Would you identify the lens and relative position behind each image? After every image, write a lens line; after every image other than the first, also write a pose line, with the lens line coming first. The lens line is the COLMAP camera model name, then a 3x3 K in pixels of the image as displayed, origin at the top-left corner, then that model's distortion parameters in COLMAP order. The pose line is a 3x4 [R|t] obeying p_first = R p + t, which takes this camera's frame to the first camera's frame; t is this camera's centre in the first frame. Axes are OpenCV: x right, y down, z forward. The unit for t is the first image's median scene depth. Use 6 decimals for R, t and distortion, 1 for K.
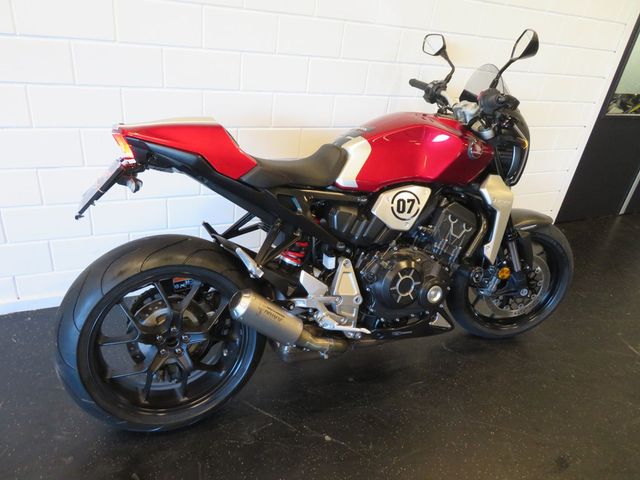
lens RADIAL K [[459.3, 0, 320.0], [0, 459.3, 240.0], [0, 0, 1]] dist [-0.006423, 0.000673]
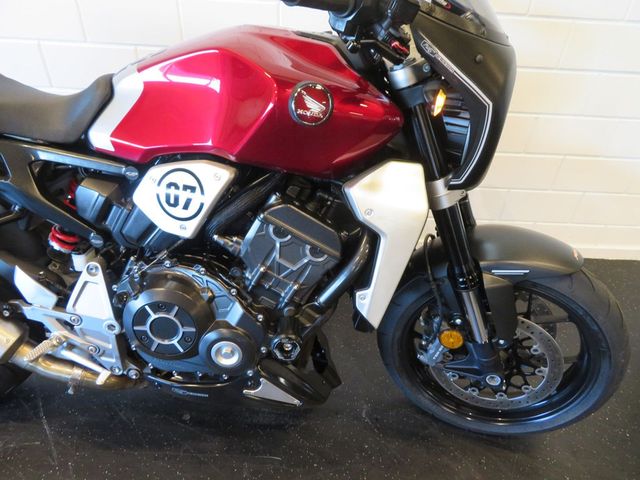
lens RADIAL K [[459.3, 0, 320.0], [0, 459.3, 240.0], [0, 0, 1]] dist [-0.006423, 0.000673]
pose [[0.894325, 0.216117, -0.391761, 0.570191], [-0.161690, 0.972540, 0.167396, -0.142908], [0.417180, -0.086362, 0.904711, 0.553836]]
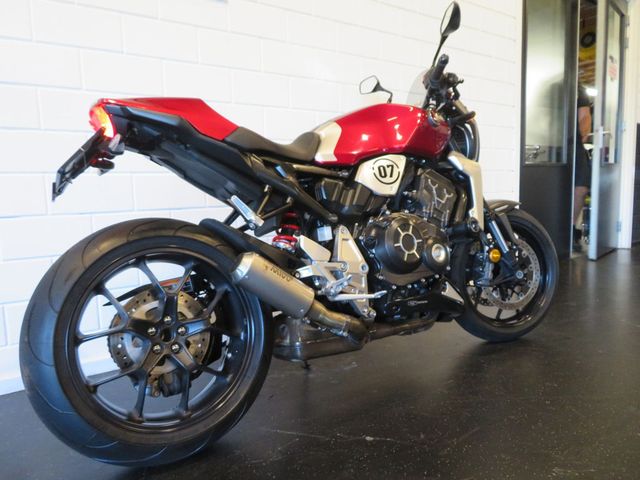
lens RADIAL K [[459.3, 0, 320.0], [0, 459.3, 240.0], [0, 0, 1]] dist [-0.006423, 0.000673]
pose [[0.974573, -0.172510, 0.142995, -0.128762], [0.212787, 0.912490, -0.349406, 0.388321], [-0.070206, 0.370949, 0.925996, 0.122759]]
